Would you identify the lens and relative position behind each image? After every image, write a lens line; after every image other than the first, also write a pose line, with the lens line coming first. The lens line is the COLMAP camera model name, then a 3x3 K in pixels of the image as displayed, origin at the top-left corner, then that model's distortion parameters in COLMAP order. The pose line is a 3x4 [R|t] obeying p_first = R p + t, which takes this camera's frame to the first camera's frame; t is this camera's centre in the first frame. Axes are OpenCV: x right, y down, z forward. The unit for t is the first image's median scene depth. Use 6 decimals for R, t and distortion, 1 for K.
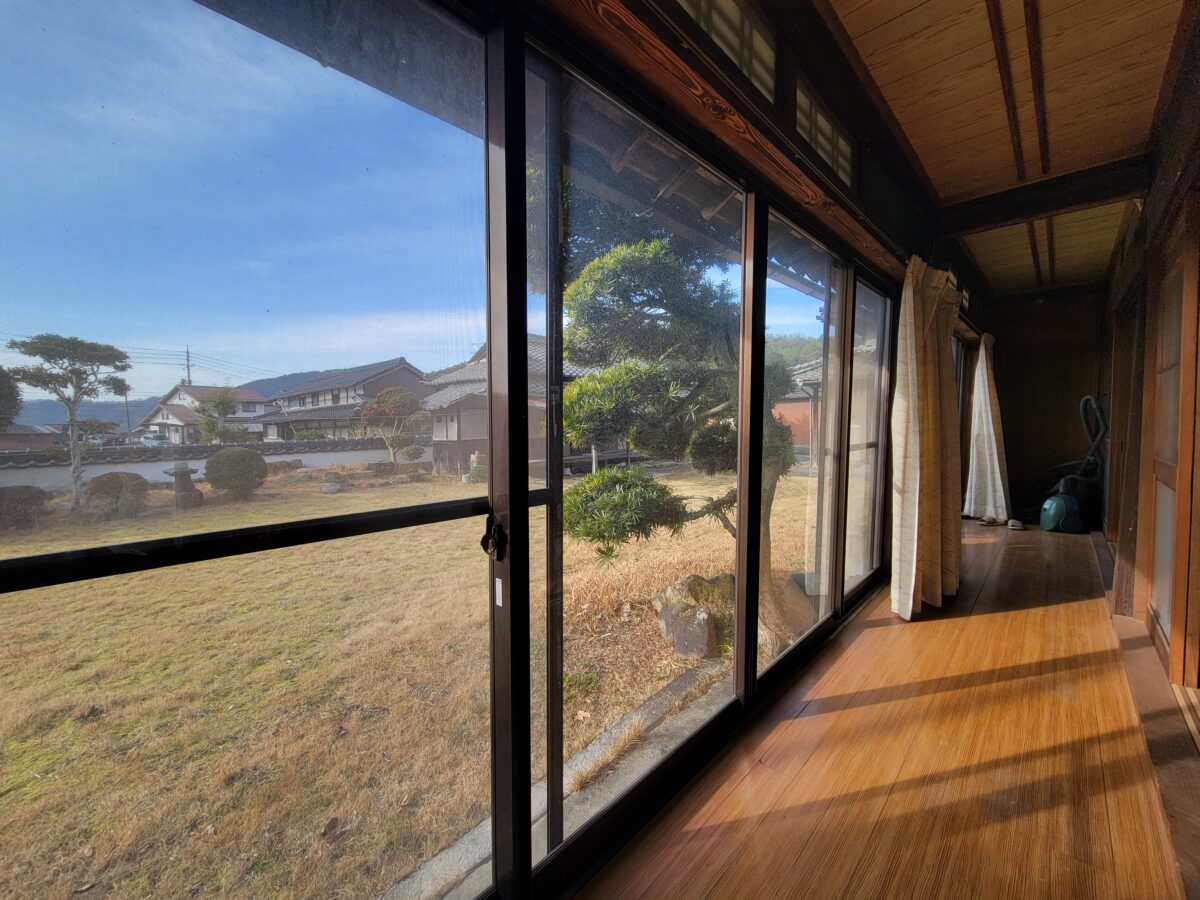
lens RADIAL K [[481.4, 0, 603.4], [0, 481.4, 440.9], [0, 0, 1]] dist [-0.001153, -0.000225]
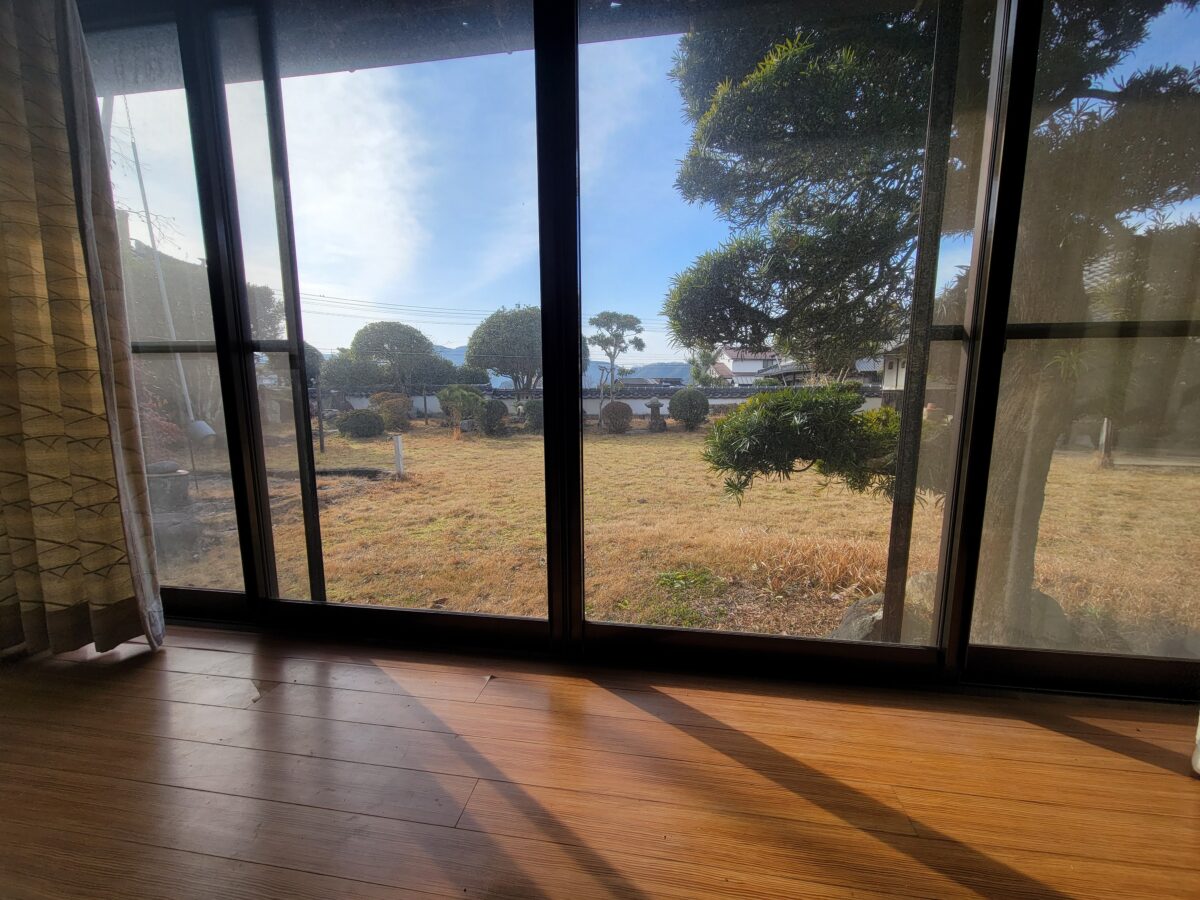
lens RADIAL K [[488.4, 0, 599.0], [0, 488.4, 446.1], [0, 0, 1]] dist [0.002598, -0.000289]
pose [[0.561888, 0.116397, -0.818983, 0.426187], [-0.034773, 0.992499, 0.117201, 0.058107], [0.826482, -0.037375, 0.561721, 0.264286]]
